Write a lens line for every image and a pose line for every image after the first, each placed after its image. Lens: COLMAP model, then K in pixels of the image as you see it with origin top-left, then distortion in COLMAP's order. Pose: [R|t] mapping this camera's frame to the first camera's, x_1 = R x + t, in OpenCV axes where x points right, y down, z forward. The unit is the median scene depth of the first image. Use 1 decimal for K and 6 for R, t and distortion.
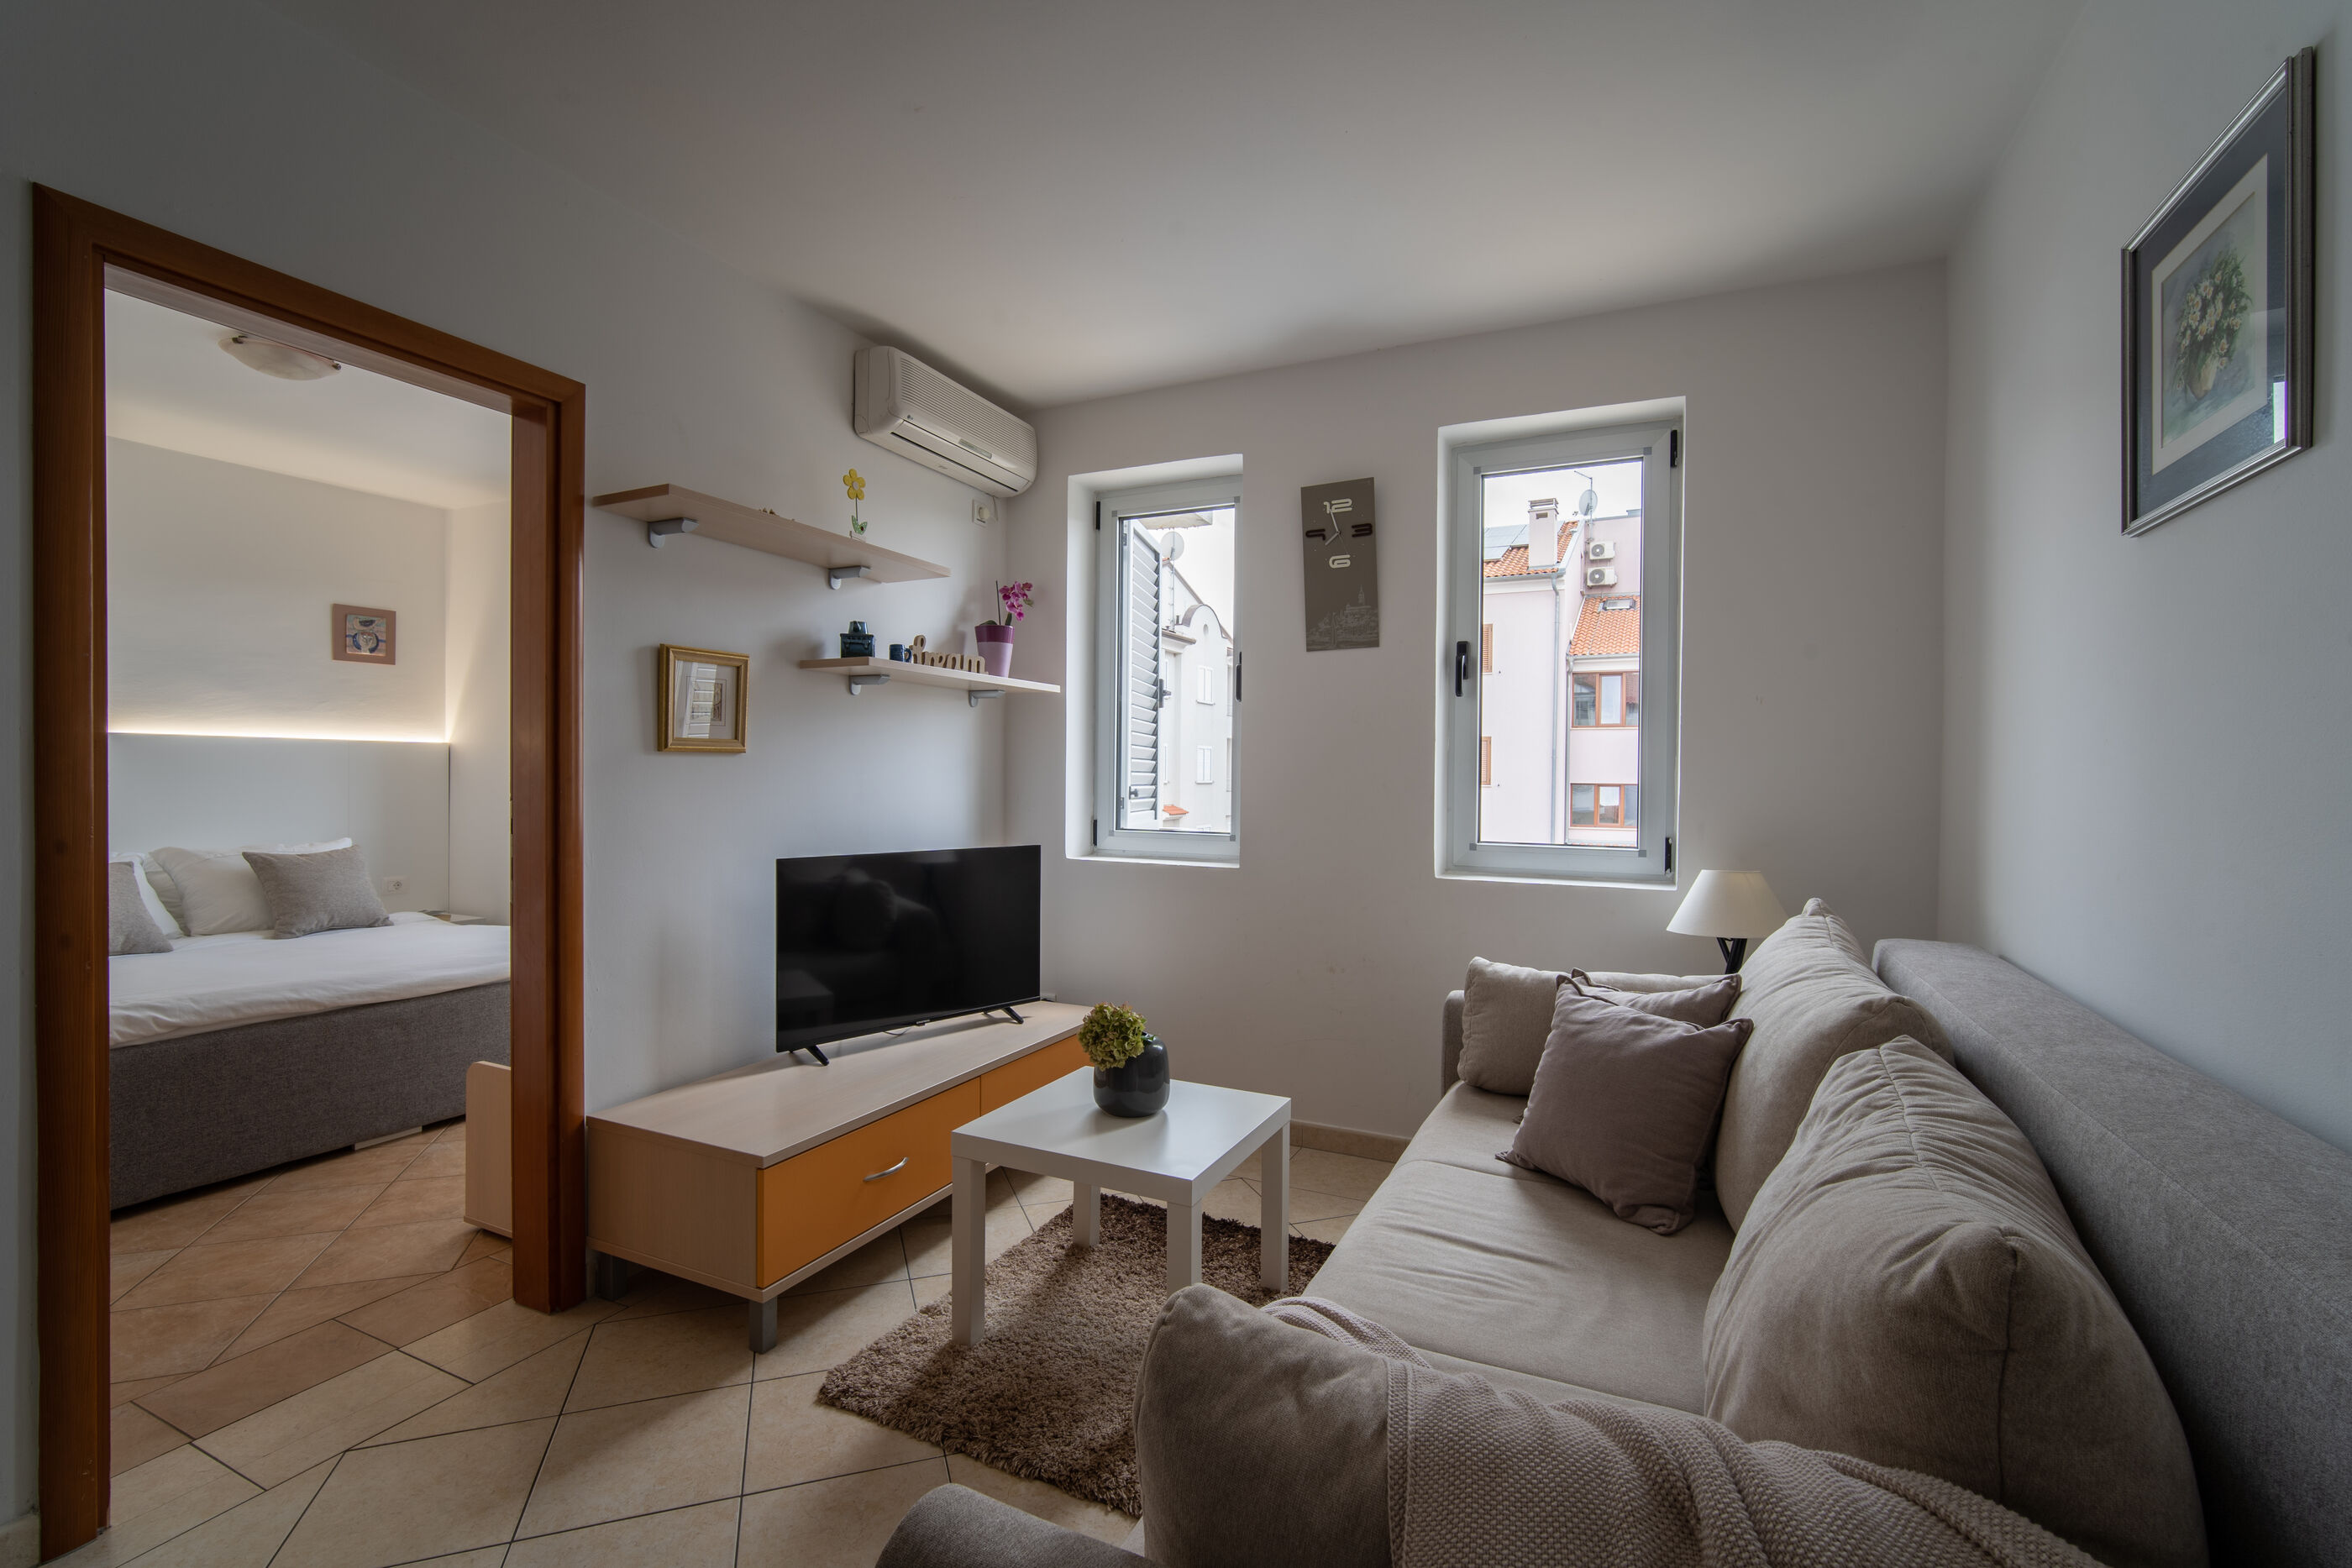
lens RADIAL K [[1041.1, 0, 1158.9], [0, 1041.1, 784.3], [0, 0, 1]] dist [-0.009938, 0.003158]
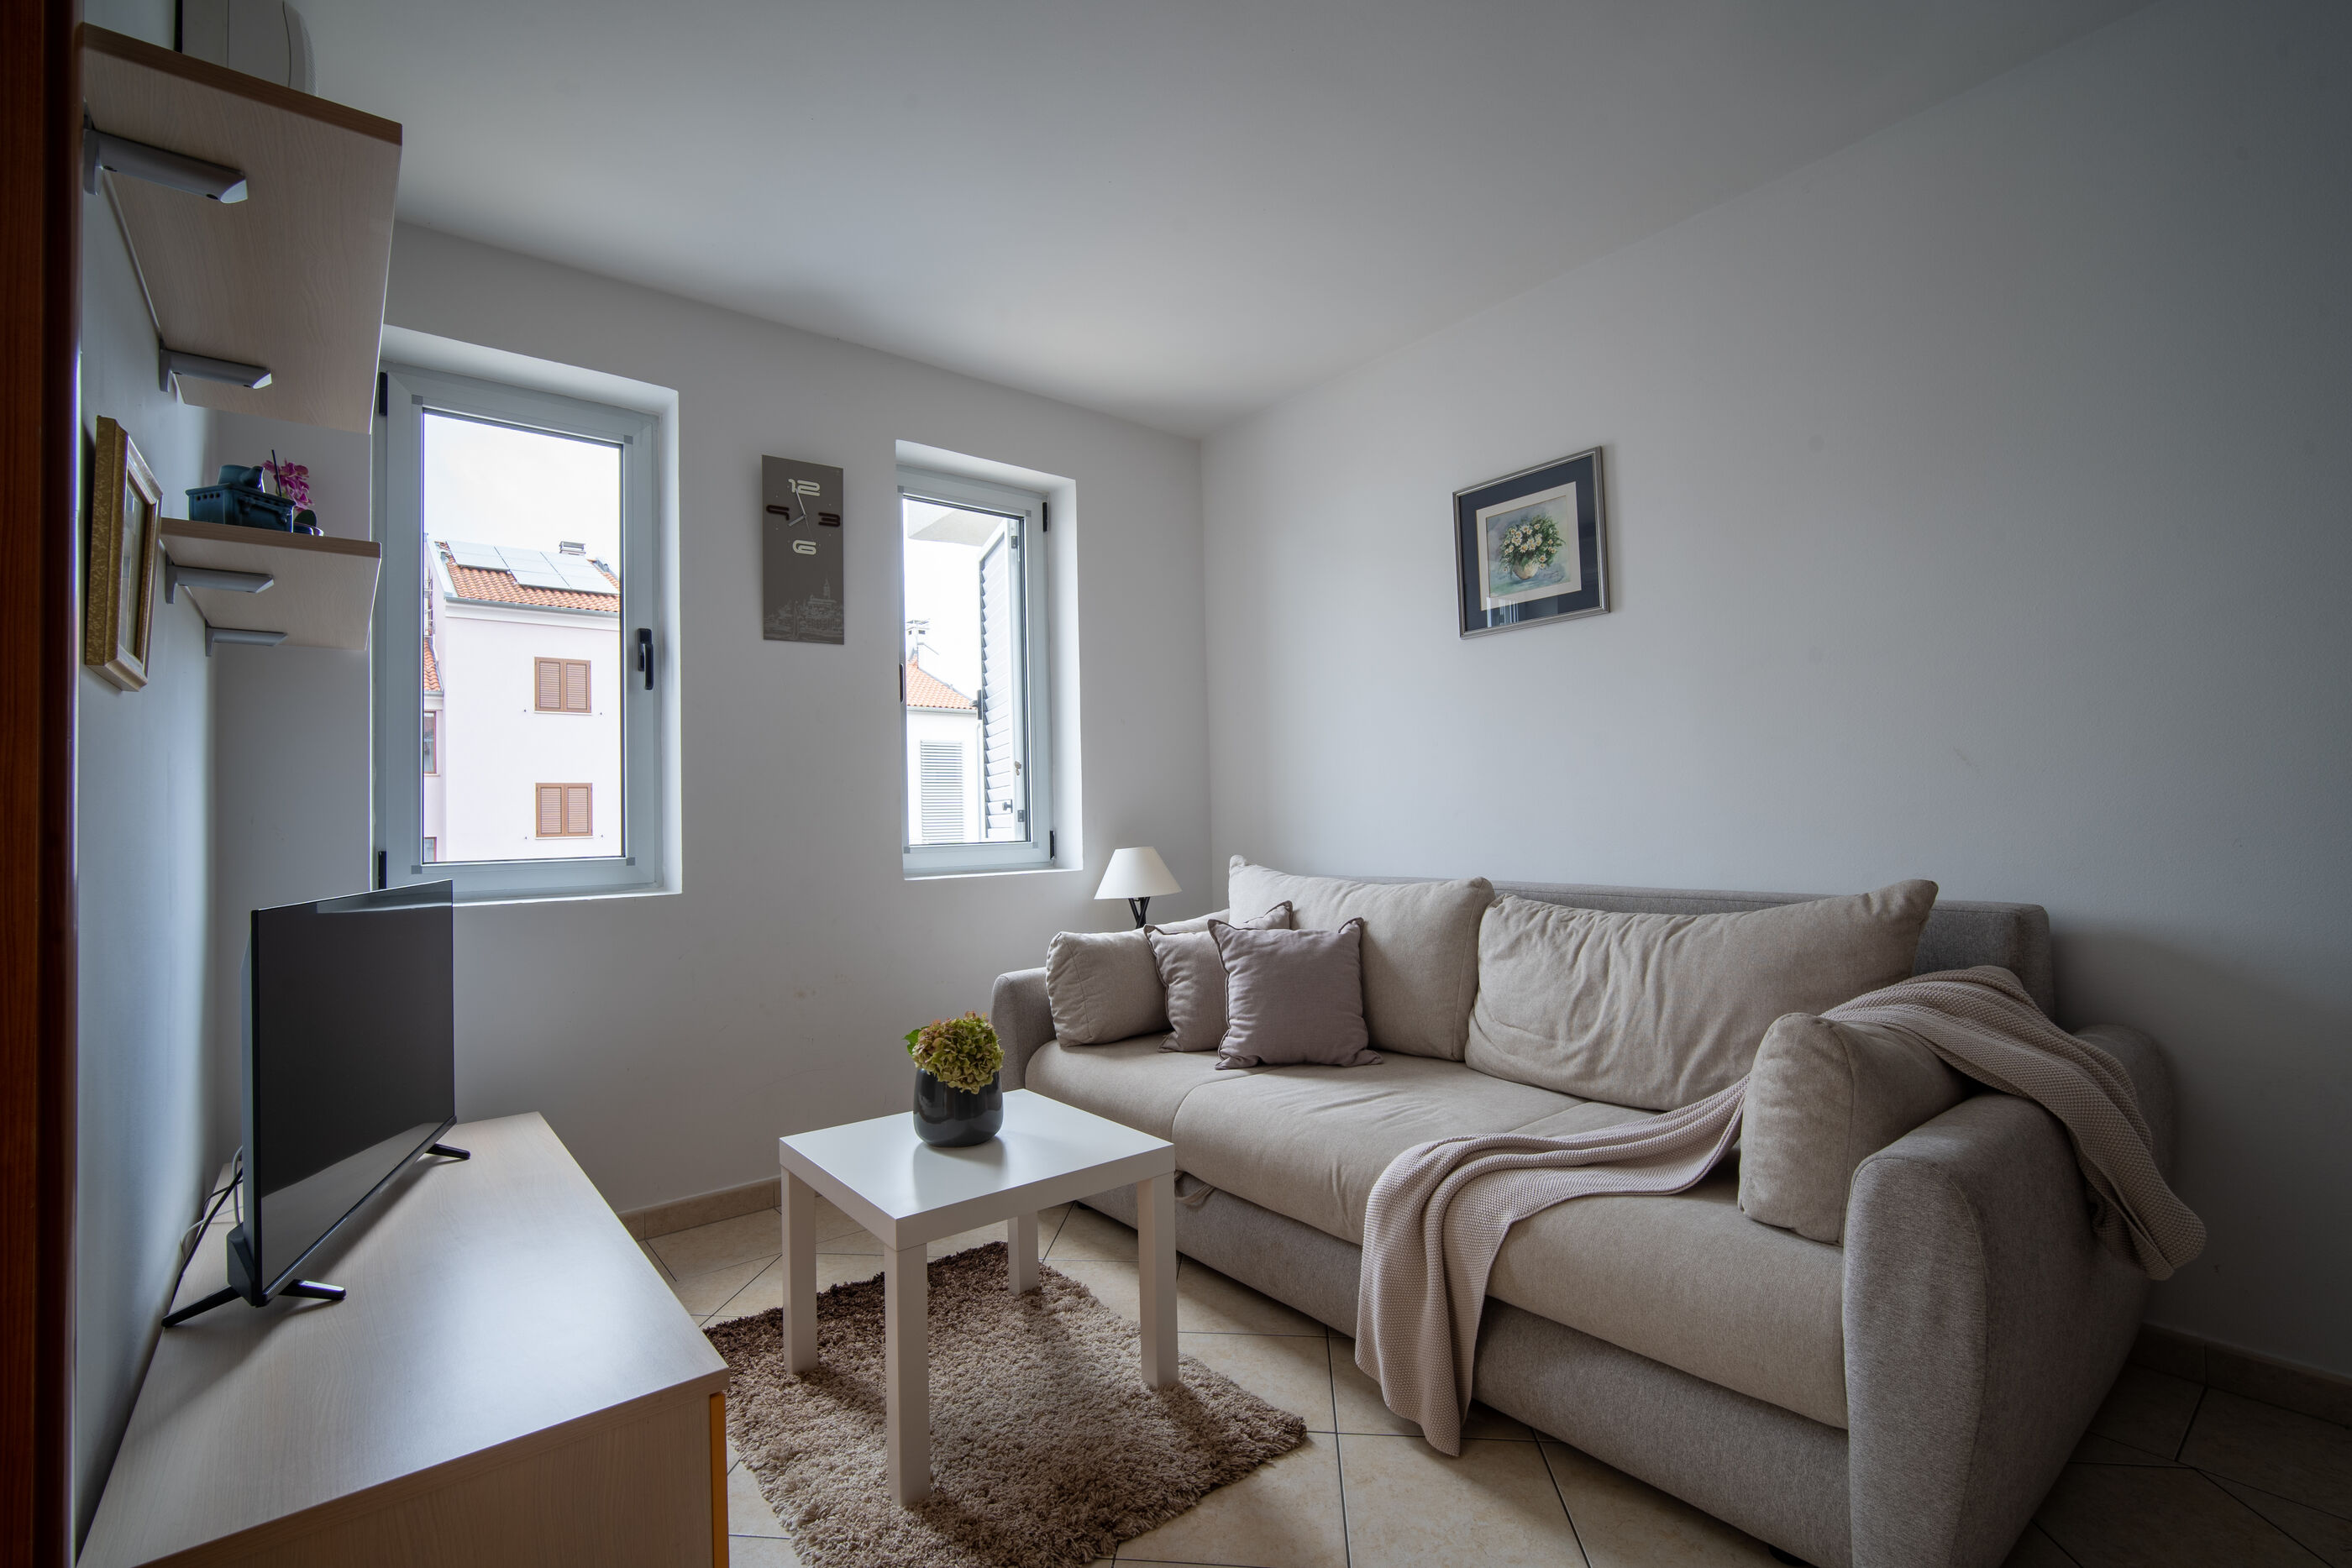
lens RADIAL K [[1041.1, 0, 1168.1], [0, 1041.1, 784.8], [0, 0, 1]] dist [-0.009938, 0.003158]
pose [[0.424199, 0.010330, 0.905510, -0.621366], [0.038068, 0.998848, -0.029228, 0.042221], [-0.904769, 0.046870, 0.423317, 0.390566]]
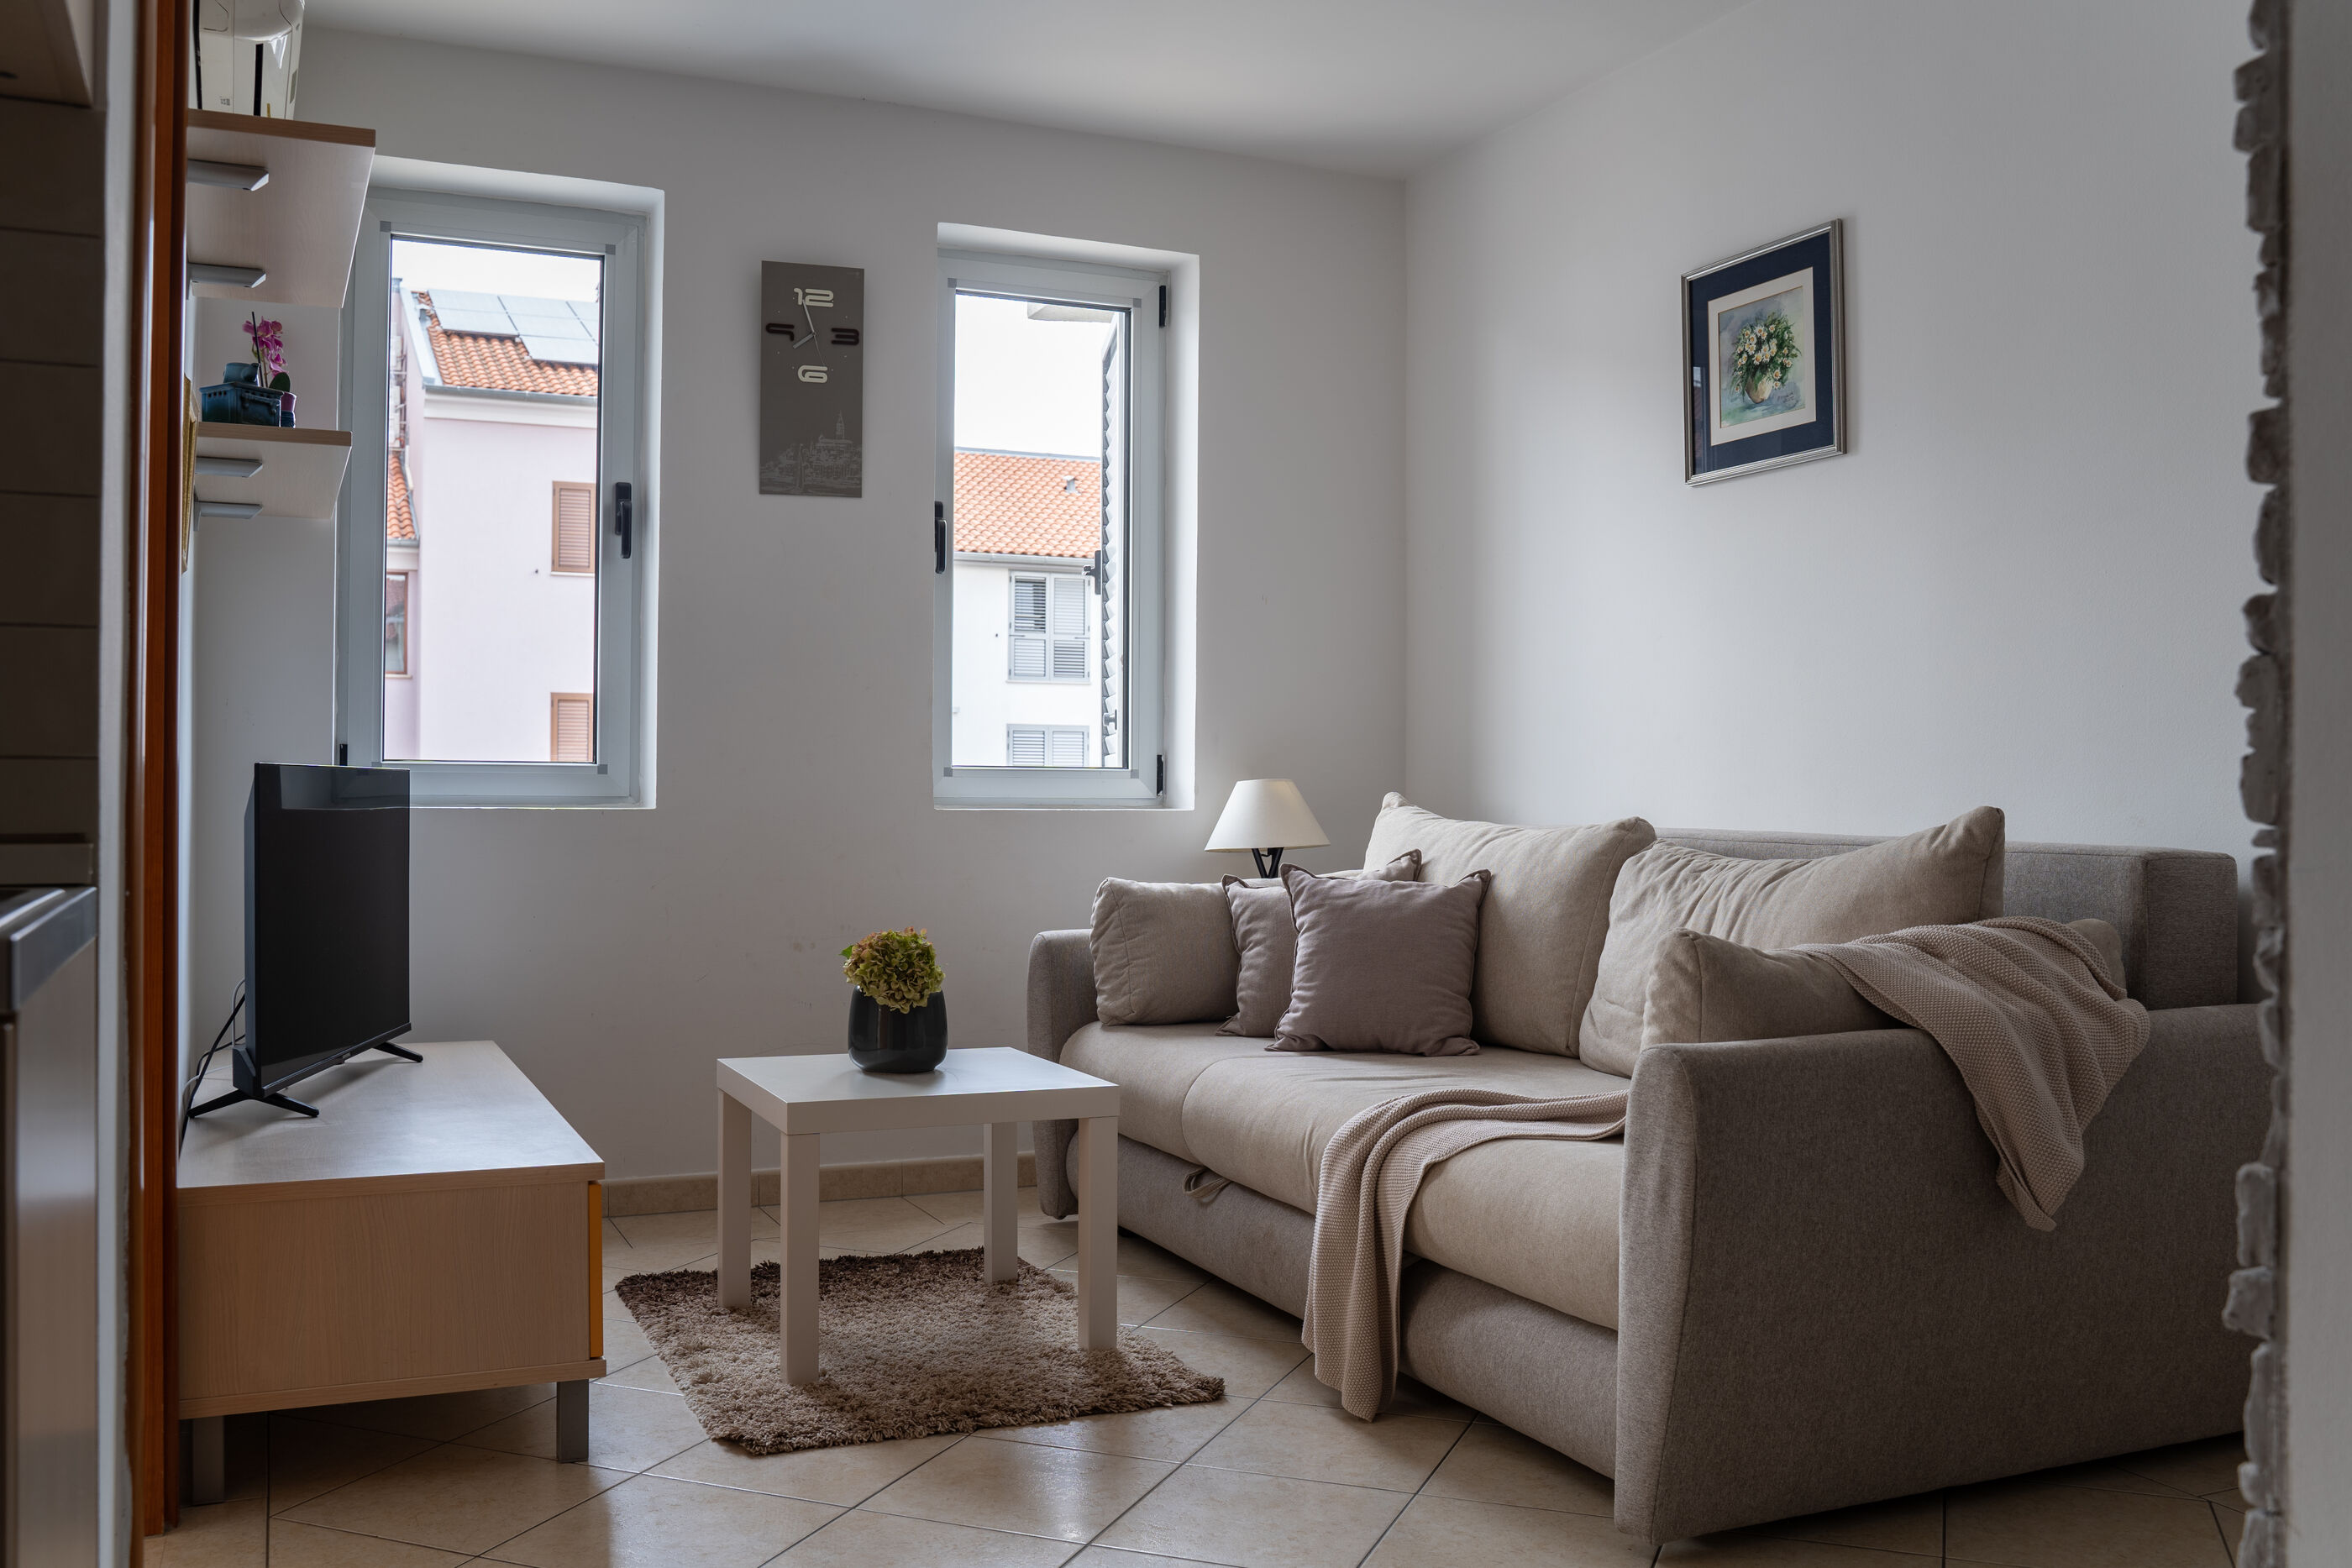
lens RADIAL K [[2077.9, 0, 1211.9], [0, 2077.9, 763.3], [0, 0, 1]] dist [-0.087220, 0.048026]
pose [[0.628382, 0.004196, 0.777894, -0.905512], [0.009350, 0.999872, -0.012946, 0.089753], [-0.777849, 0.015408, 0.628262, -0.125438]]
